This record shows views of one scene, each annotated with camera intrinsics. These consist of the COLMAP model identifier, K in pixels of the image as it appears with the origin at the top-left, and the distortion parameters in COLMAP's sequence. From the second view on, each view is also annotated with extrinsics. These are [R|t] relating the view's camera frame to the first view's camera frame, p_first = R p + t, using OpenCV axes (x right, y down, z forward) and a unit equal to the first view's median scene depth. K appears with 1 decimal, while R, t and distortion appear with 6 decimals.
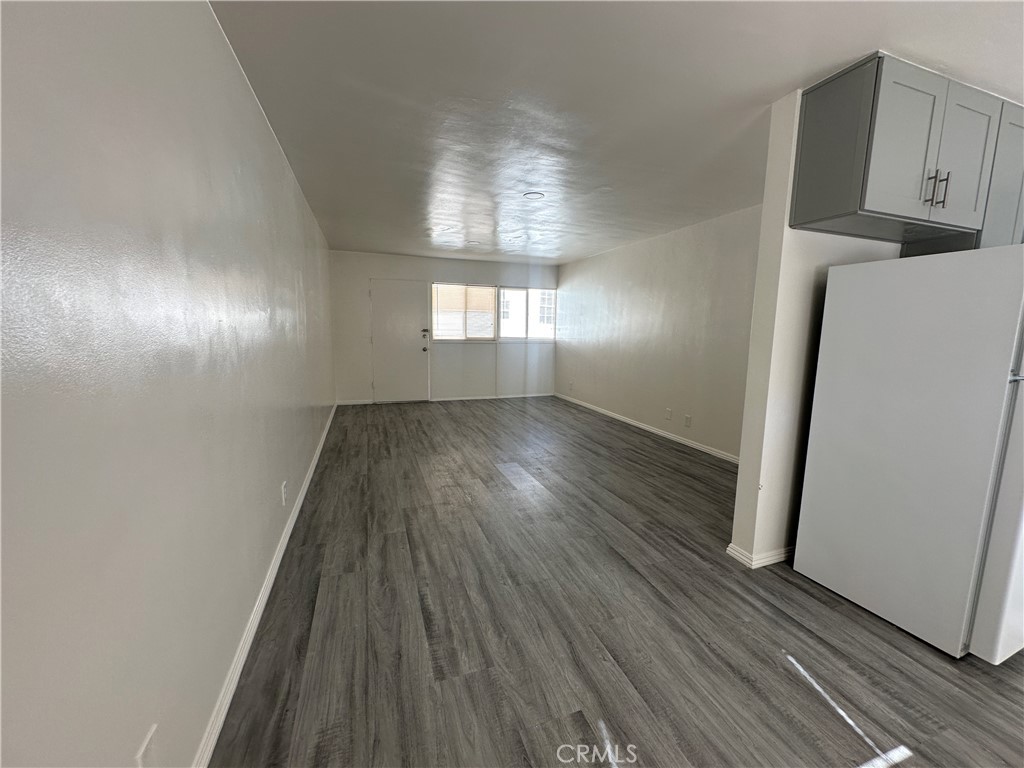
lens RADIAL K [[406.1, 0, 513.0], [0, 406.1, 382.5], [0, 0, 1]] dist [0.000101, -0.000047]
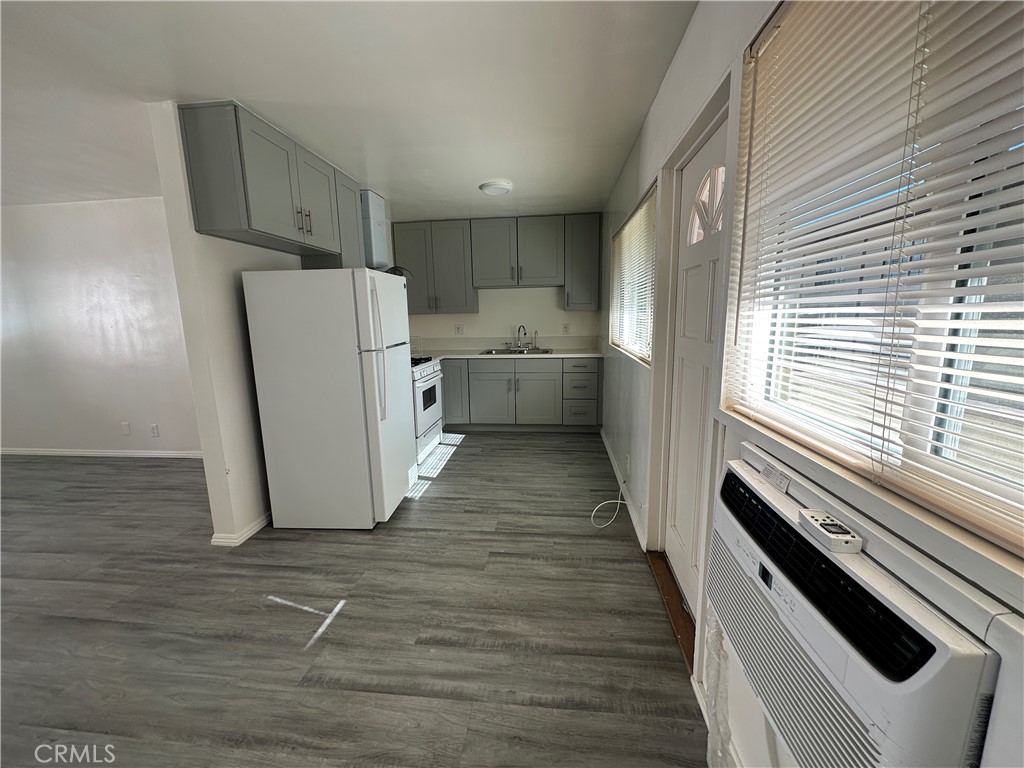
lens RADIAL K [[406.1, 0, 513.0], [0, 406.1, 382.5], [0, 0, 1]] dist [0.000101, -0.000047]
pose [[0.435123, -0.173093, 0.883576, 0.013982], [0.147965, 0.981751, 0.119459, 0.004138], [-0.888130, 0.078759, 0.452794, -0.120044]]
